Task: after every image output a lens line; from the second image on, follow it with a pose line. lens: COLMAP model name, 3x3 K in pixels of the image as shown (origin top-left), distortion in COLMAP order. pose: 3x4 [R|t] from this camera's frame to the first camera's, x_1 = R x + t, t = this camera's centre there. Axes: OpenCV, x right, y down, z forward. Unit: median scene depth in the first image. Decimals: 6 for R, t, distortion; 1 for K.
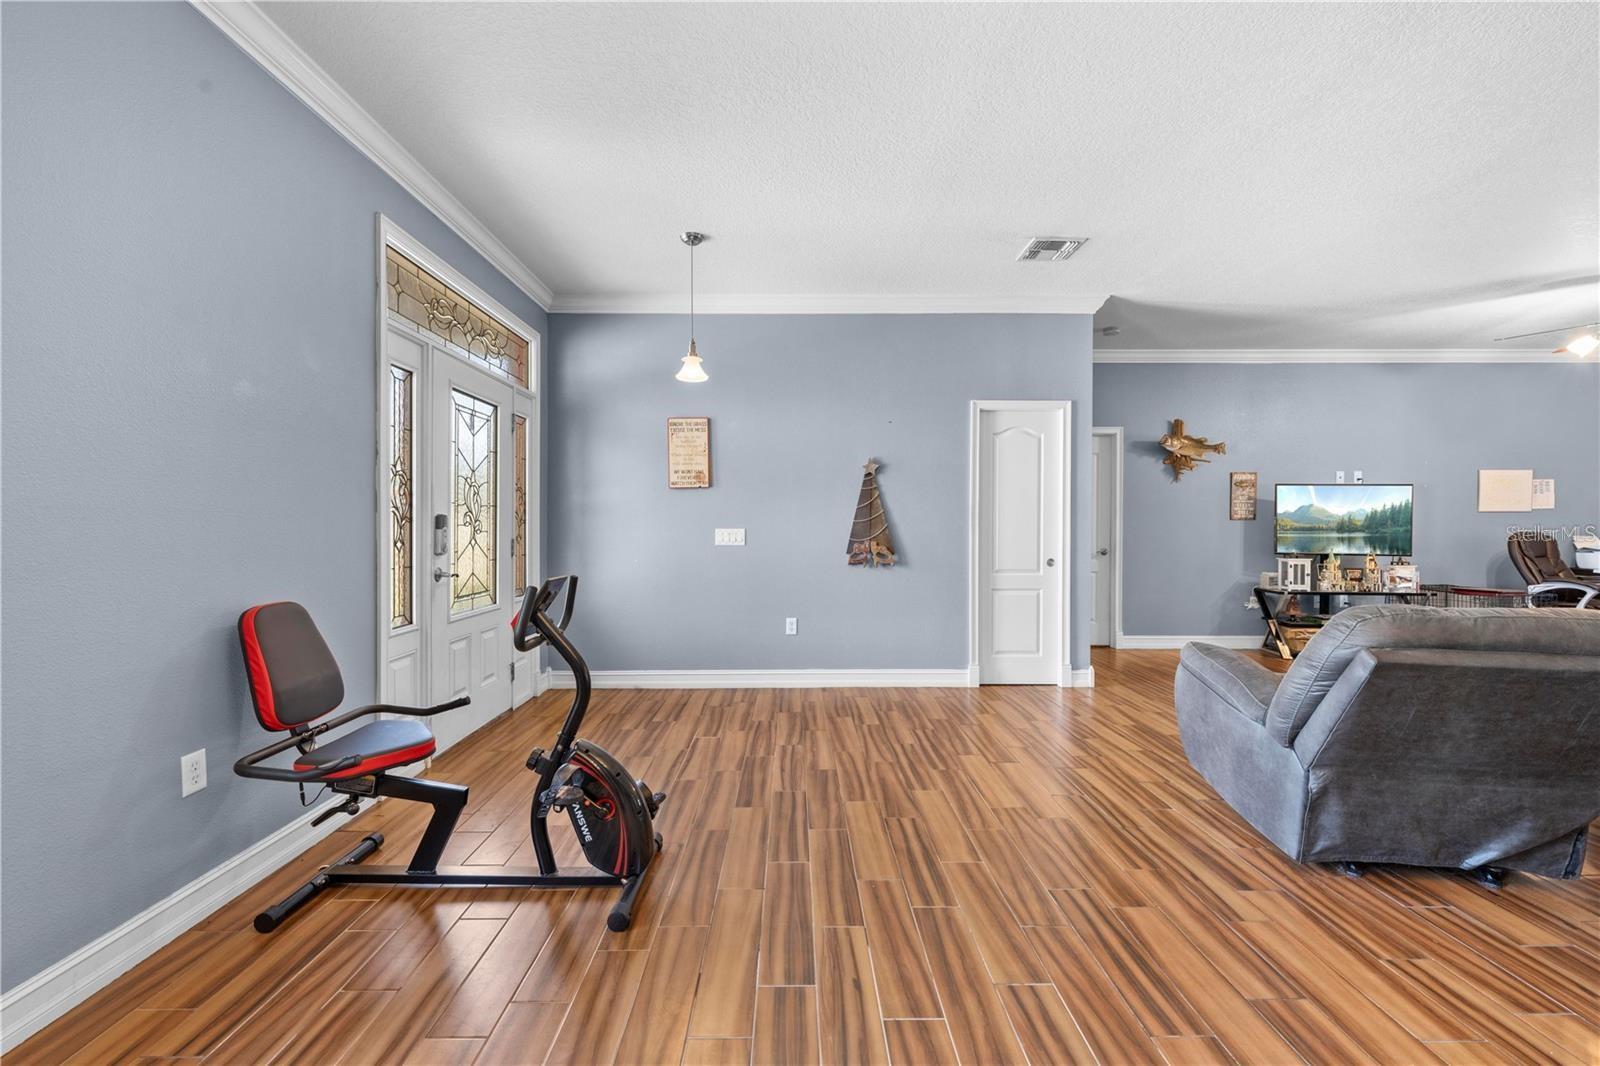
lens RADIAL K [[638.3, 0, 798.5], [0, 638.3, 534.9], [0, 0, 1]] dist [-0.000963, 0.000045]
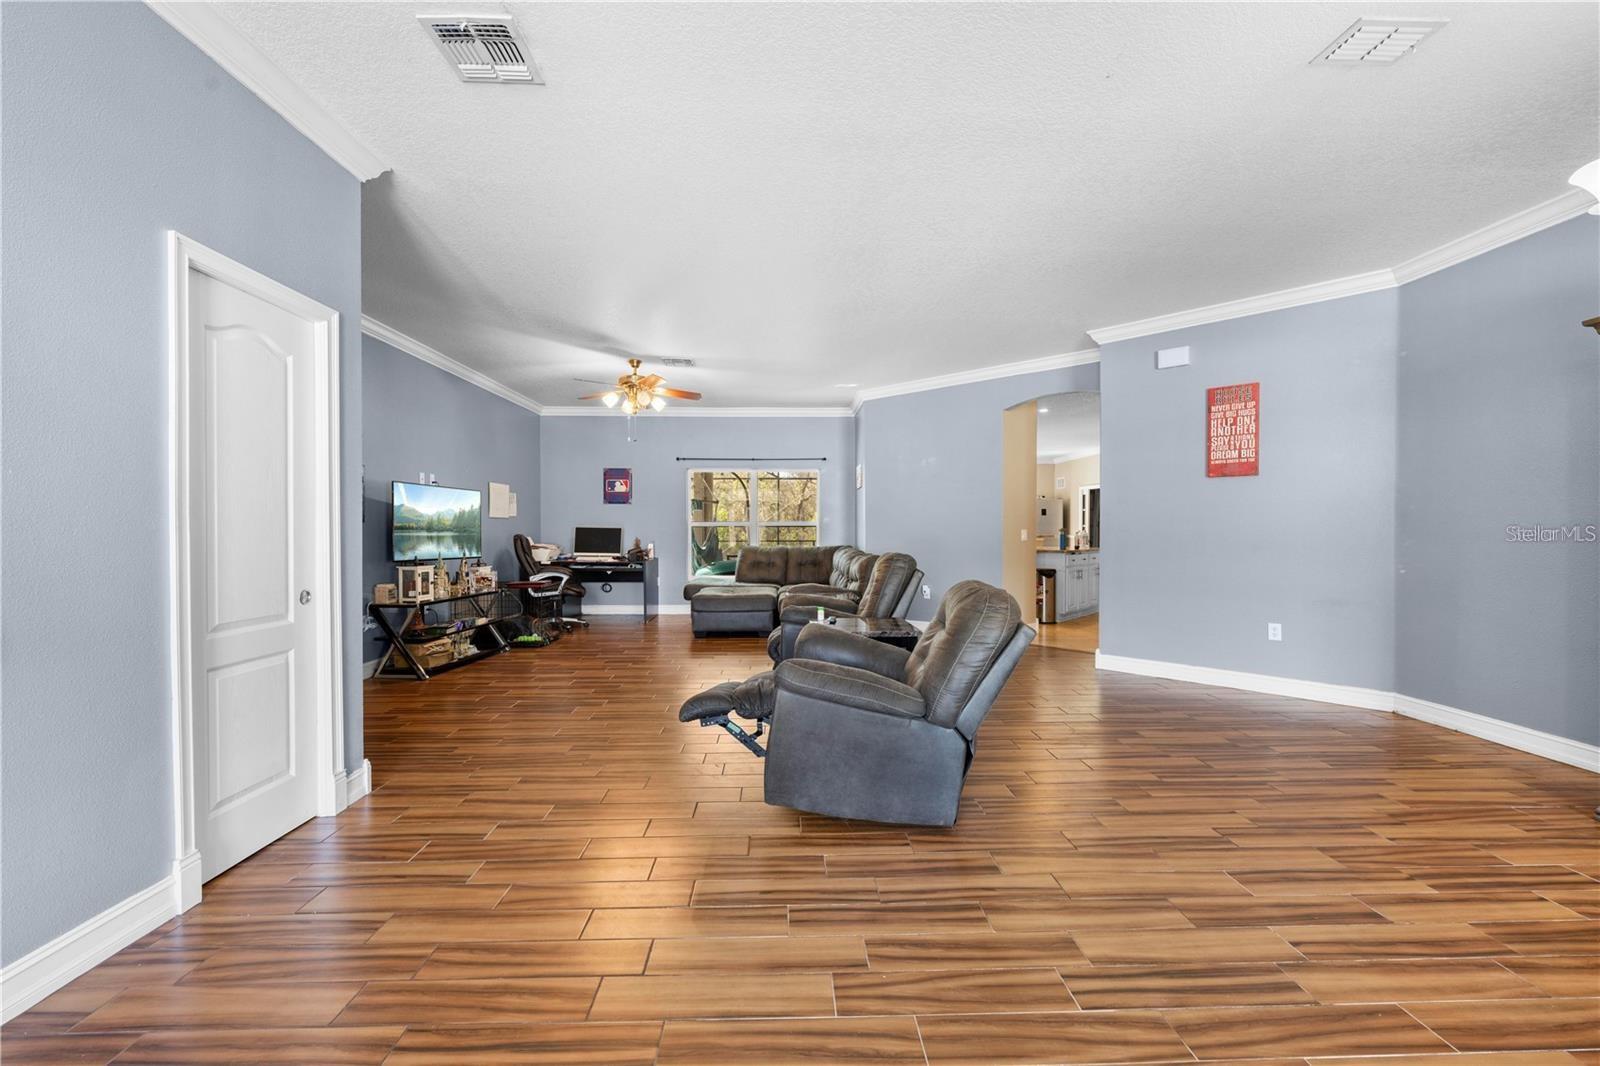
lens RADIAL K [[638.3, 0, 798.5], [0, 638.3, 534.9], [0, 0, 1]] dist [-0.000963, 0.000045]
pose [[-0.020298, -0.008587, 0.999757, -0.157739], [0.014741, 0.999852, 0.008887, -0.008145], [-0.999685, 0.014917, -0.020169, 0.599119]]
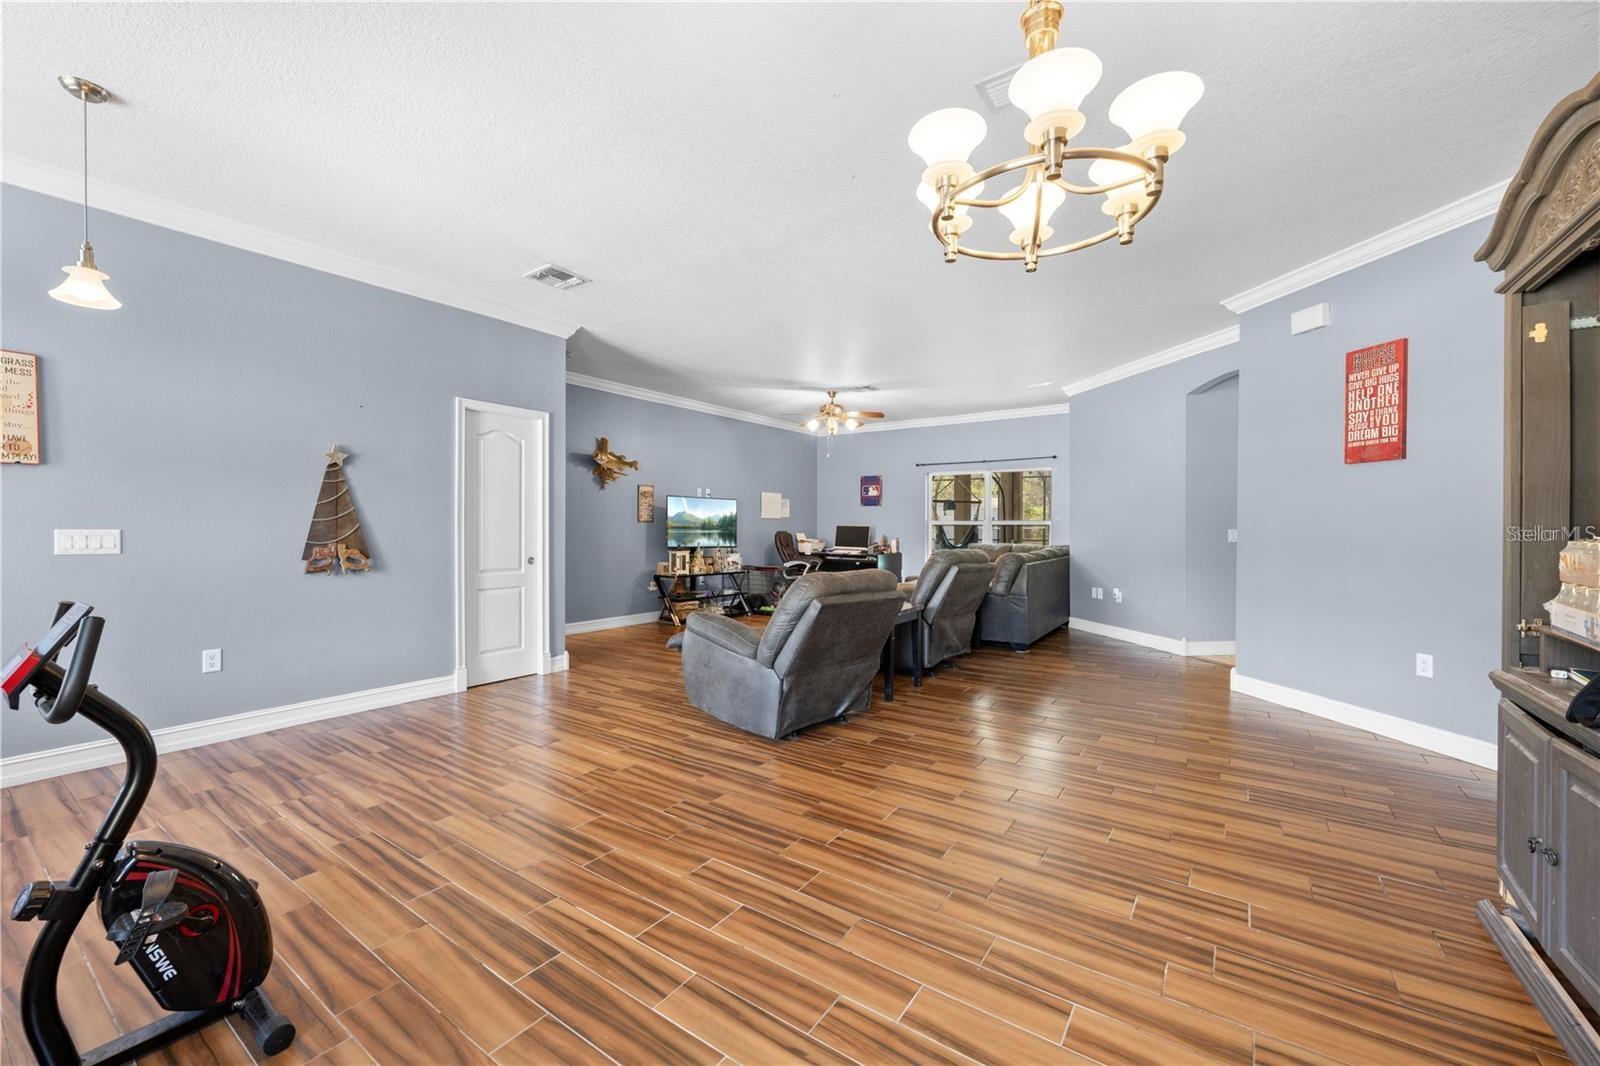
lens RADIAL K [[635.7, 0, 796.5], [0, 635.7, 532.4], [0, 0, 1]] dist [0.000087, 0.000031]
pose [[0.581131, -0.004511, 0.813798, -0.217272], [0.008453, 0.999964, -0.000493, 0.000172], [-0.813766, 0.007165, 0.581148, 0.017052]]
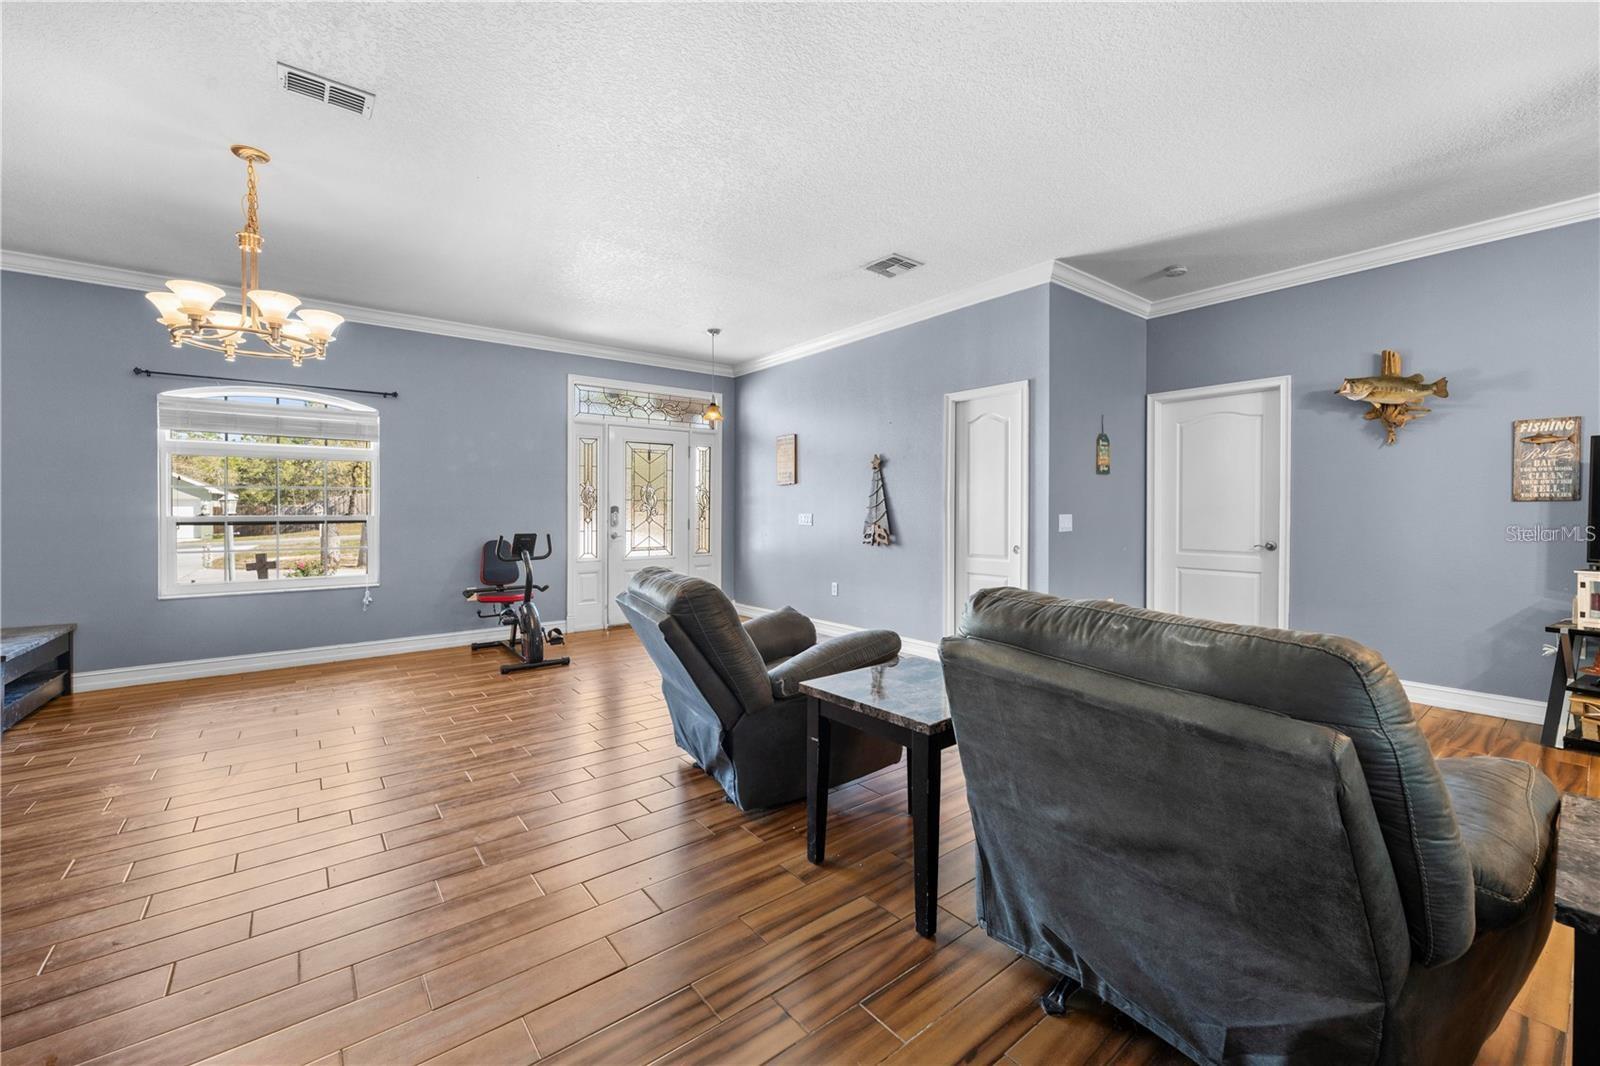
lens RADIAL K [[645.5, 0, 804.2], [0, 645.5, 514.1], [0, 0, 1]] dist [-0.001226, -0.000099]
pose [[0.614231, 0.005303, -0.789108, 0.982109], [-0.009616, 0.999953, -0.000764, -0.006500], [0.789067, 0.008057, 0.614254, 0.148981]]
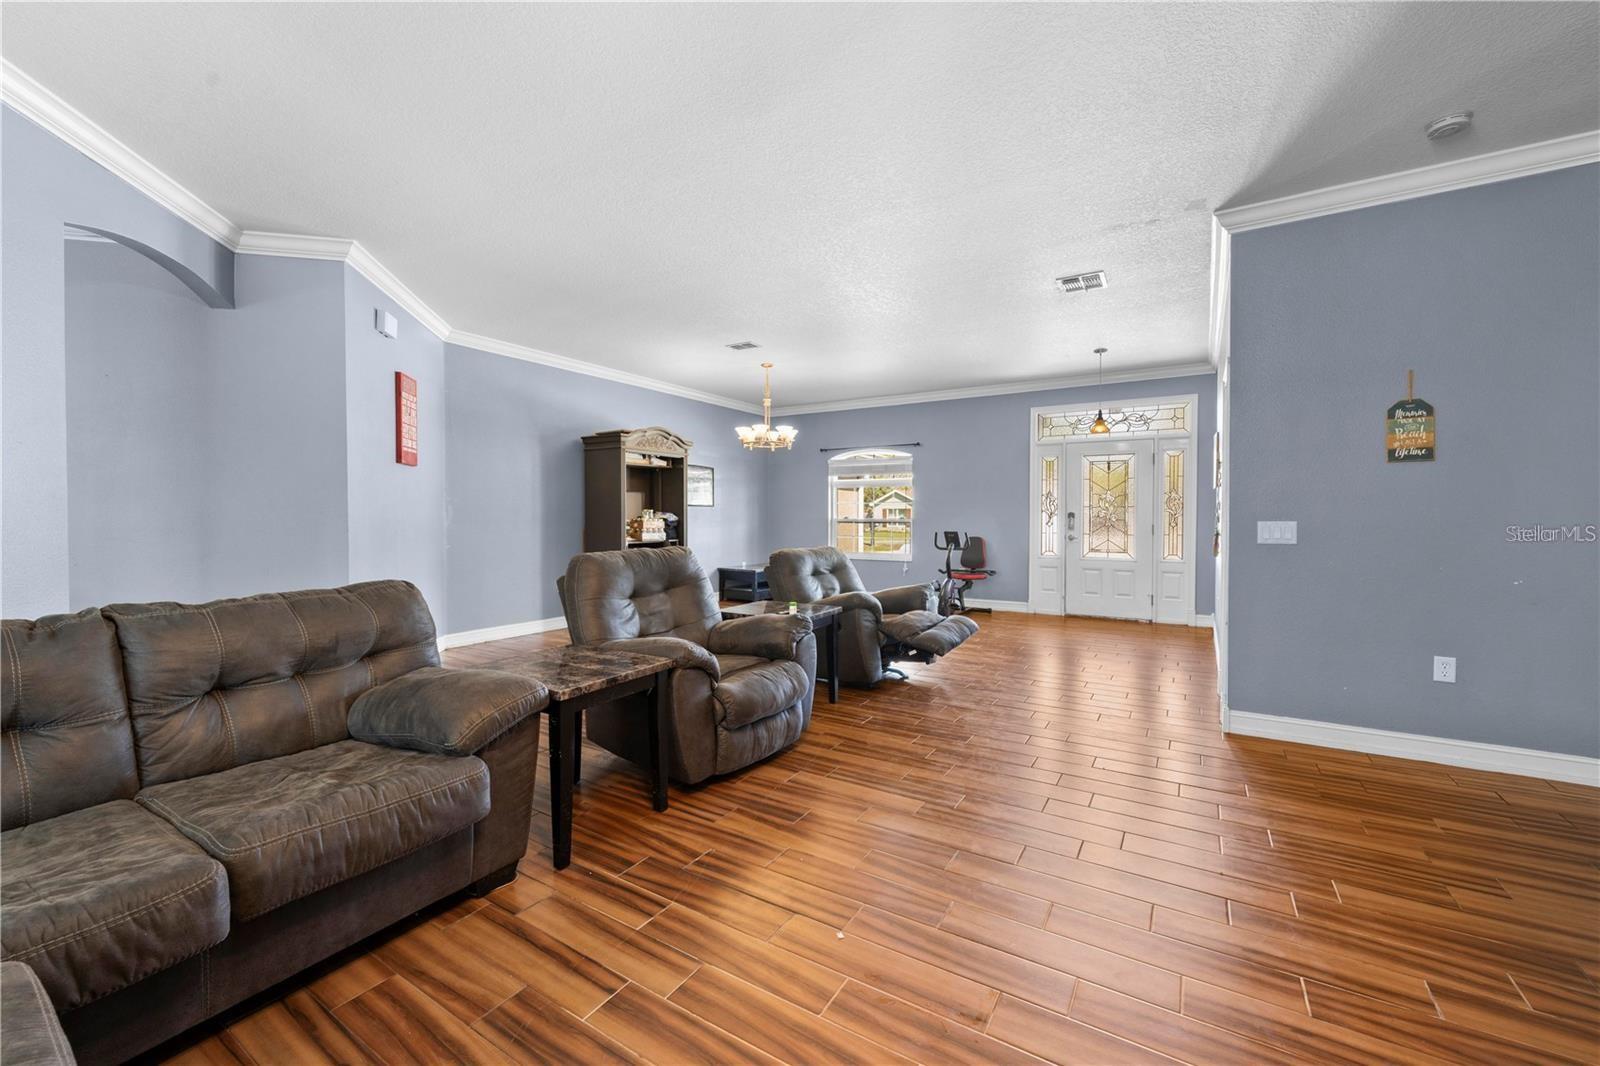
lens RADIAL K [[642.9, 0, 796.6], [0, 642.9, 521.7], [0, 0, 1]] dist [-0.000843, 0.000006]
pose [[-0.539401, 0.006872, -0.842021, 1.375870], [-0.012749, 0.999785, 0.016327, -0.014856], [0.841953, 0.019541, -0.539197, 0.982601]]
